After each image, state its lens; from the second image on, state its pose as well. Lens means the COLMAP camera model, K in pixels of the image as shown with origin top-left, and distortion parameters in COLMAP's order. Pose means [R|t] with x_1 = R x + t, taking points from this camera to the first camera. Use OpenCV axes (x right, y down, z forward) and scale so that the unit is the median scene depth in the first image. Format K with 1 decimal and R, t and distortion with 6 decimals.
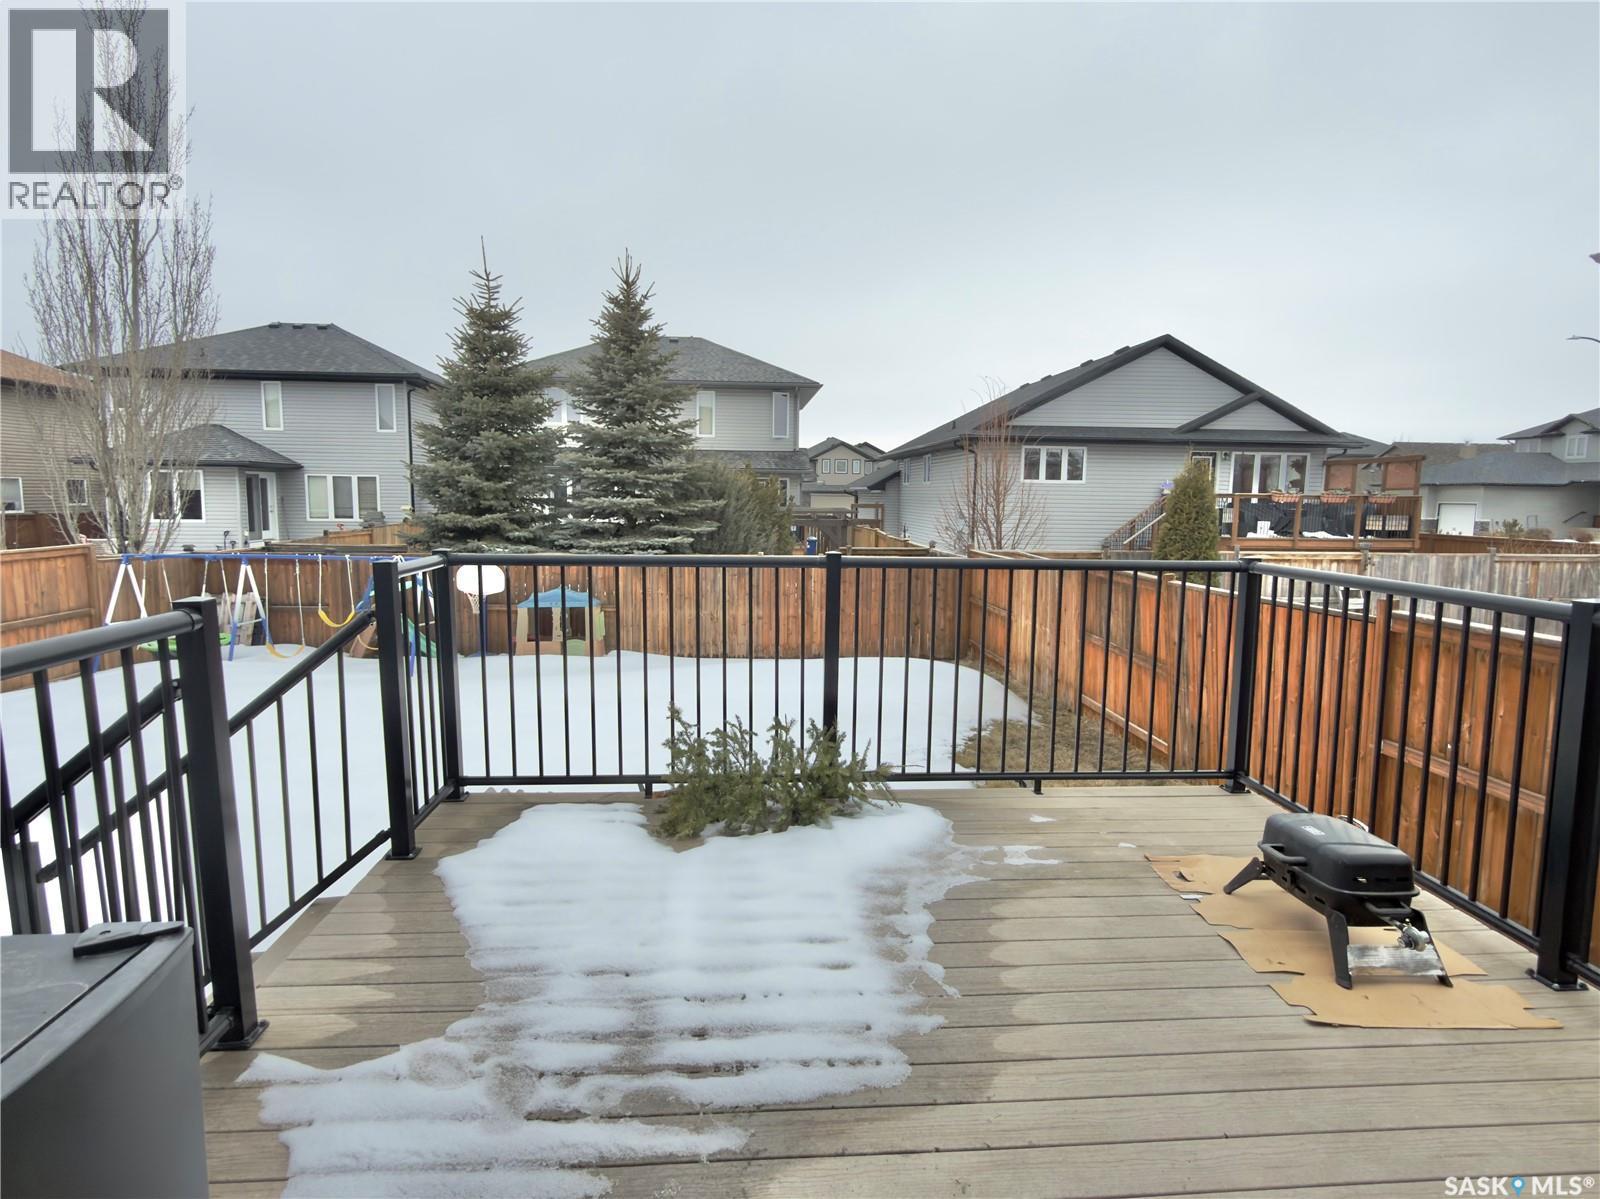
lens RADIAL K [[890.6, 0, 800.0], [0, 890.6, 599.5], [0, 0, 1]] dist [-0.001859, -0.001224]
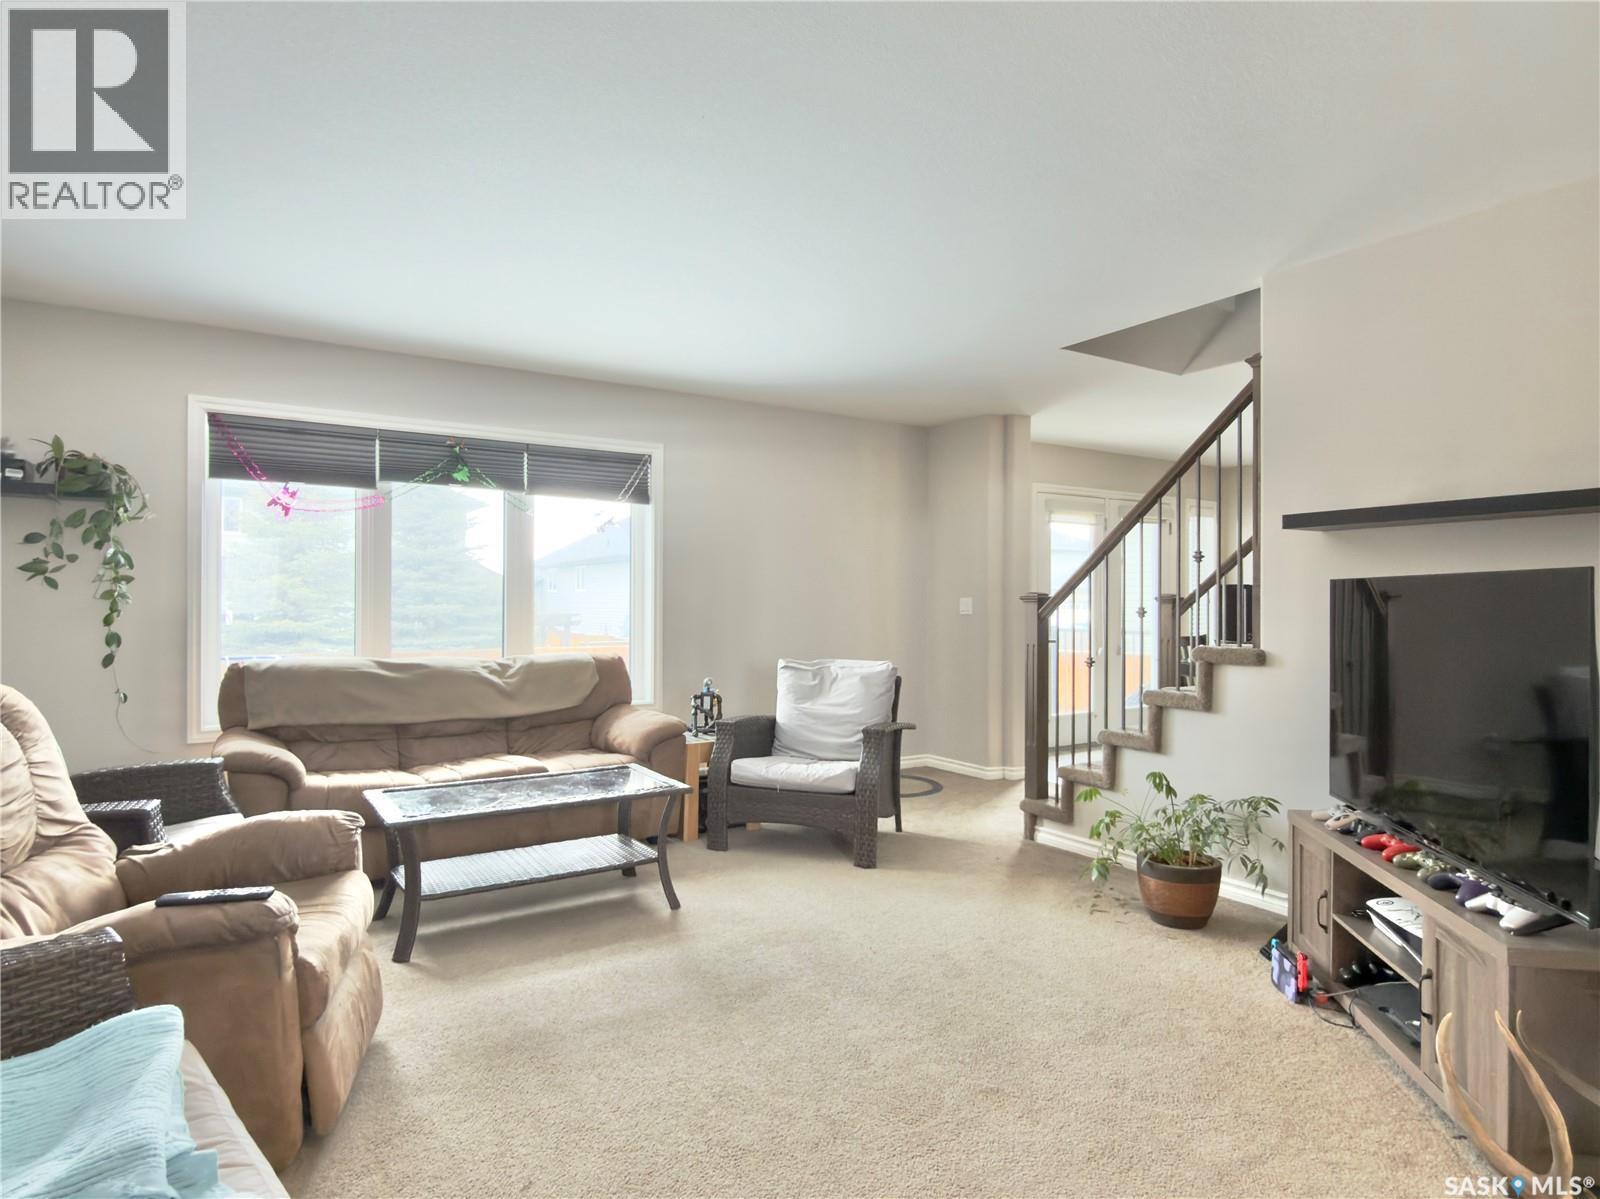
lens RADIAL K [[898.8, 0, 800.0], [0, 898.8, 599.5], [0, 0, 1]] dist [0.005997, 0.000591]
pose [[0.875516, -0.007438, 0.483132, -0.358154], [0.062686, 0.993180, -0.098307, 0.034362], [-0.479106, 0.116355, 0.870011, -0.348460]]
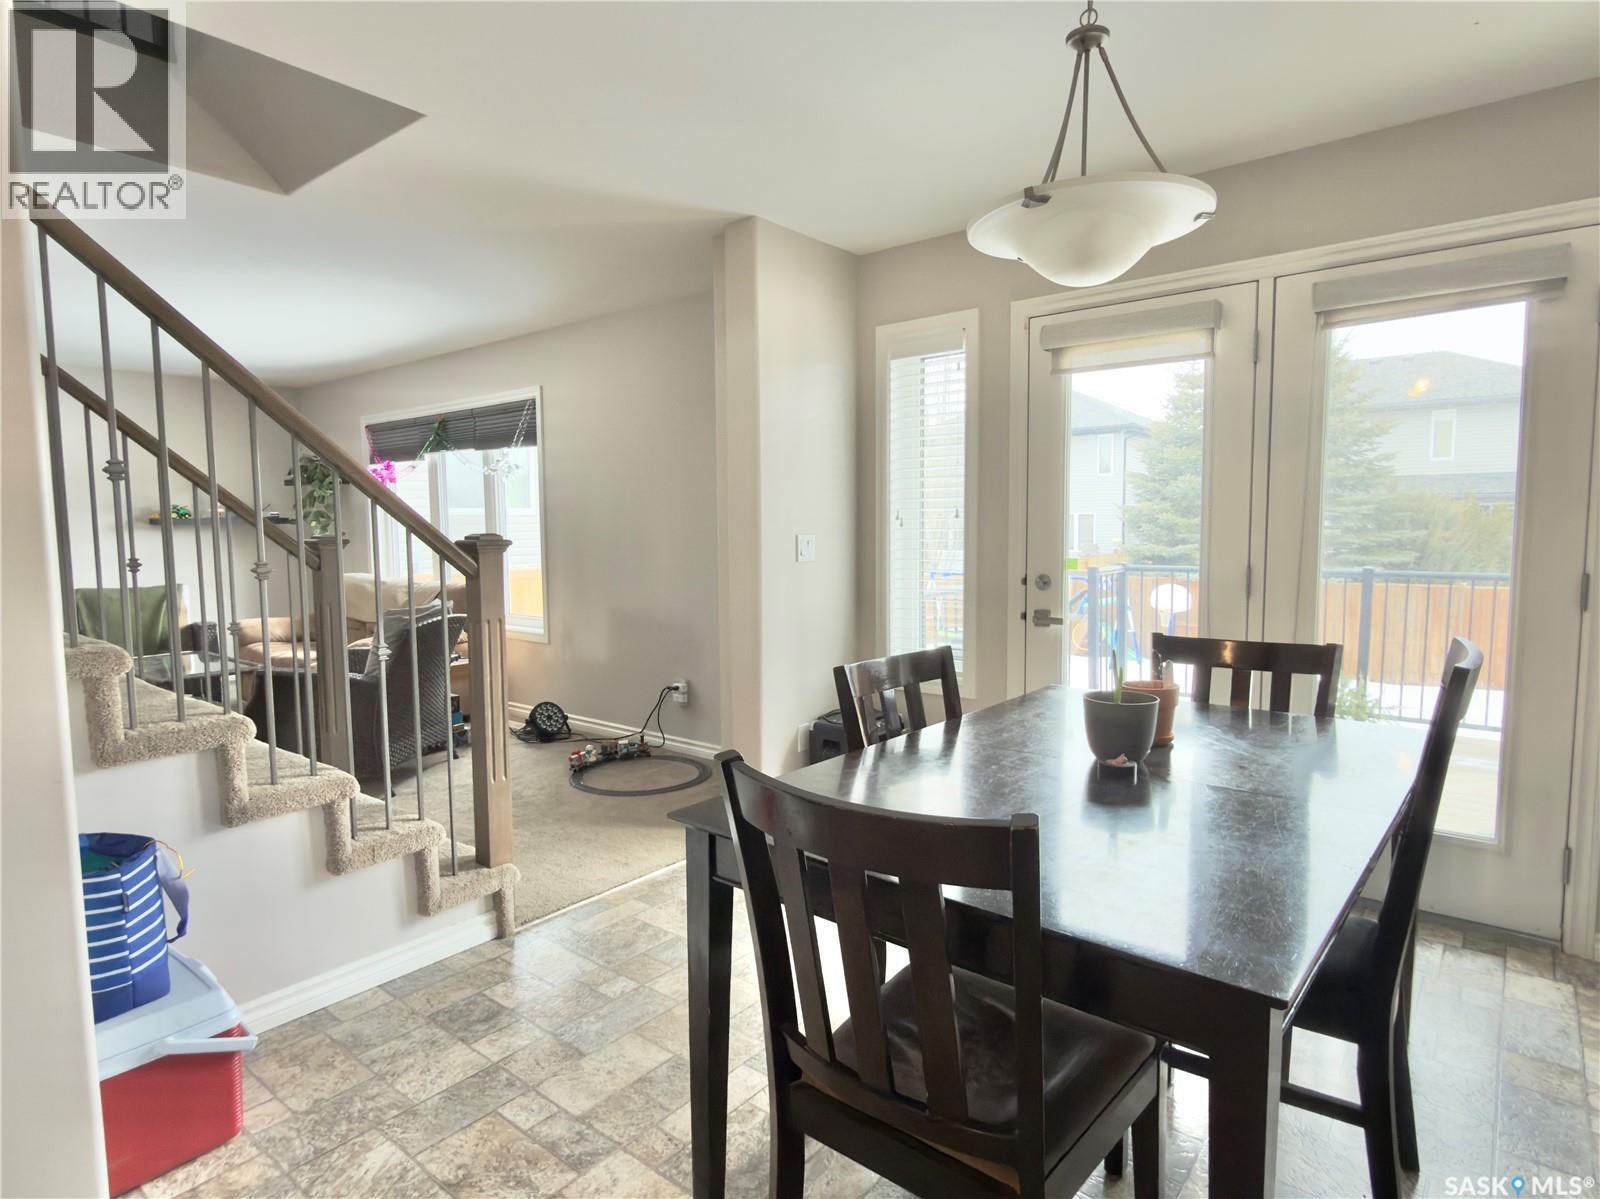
lens RADIAL K [[890.6, 0, 800.0], [0, 890.6, 599.5], [0, 0, 1]] dist [-0.001859, -0.001224]
pose [[0.725186, 0.038893, -0.687453, 0.099935], [-0.062612, 0.997992, -0.009586, 0.020041], [0.685700, 0.049994, 0.726165, -0.208993]]
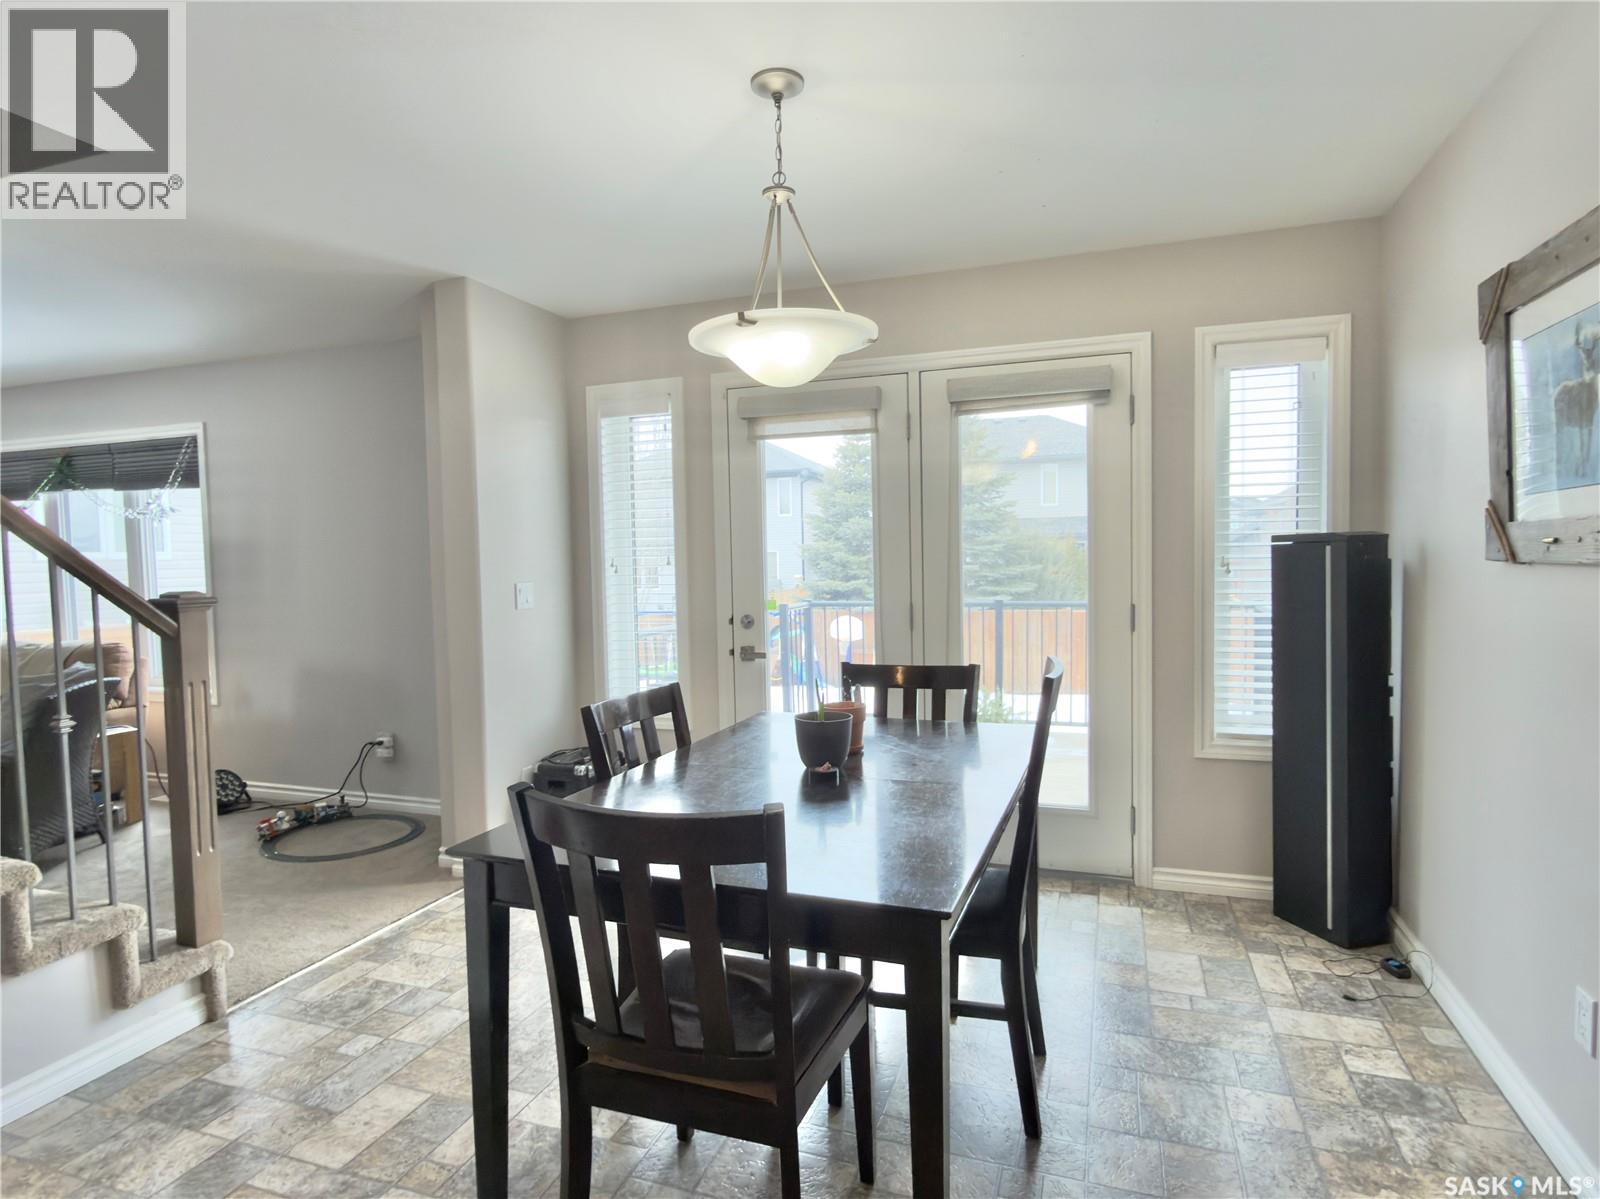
lens RADIAL K [[890.6, 0, 800.0], [0, 890.6, 599.5], [0, 0, 1]] dist [-0.001859, -0.001224]
pose [[0.915235, -0.010356, -0.402787, 0.105975], [-0.017395, 0.997722, -0.065179, 0.019619], [0.402544, 0.066660, 0.912970, -0.231000]]
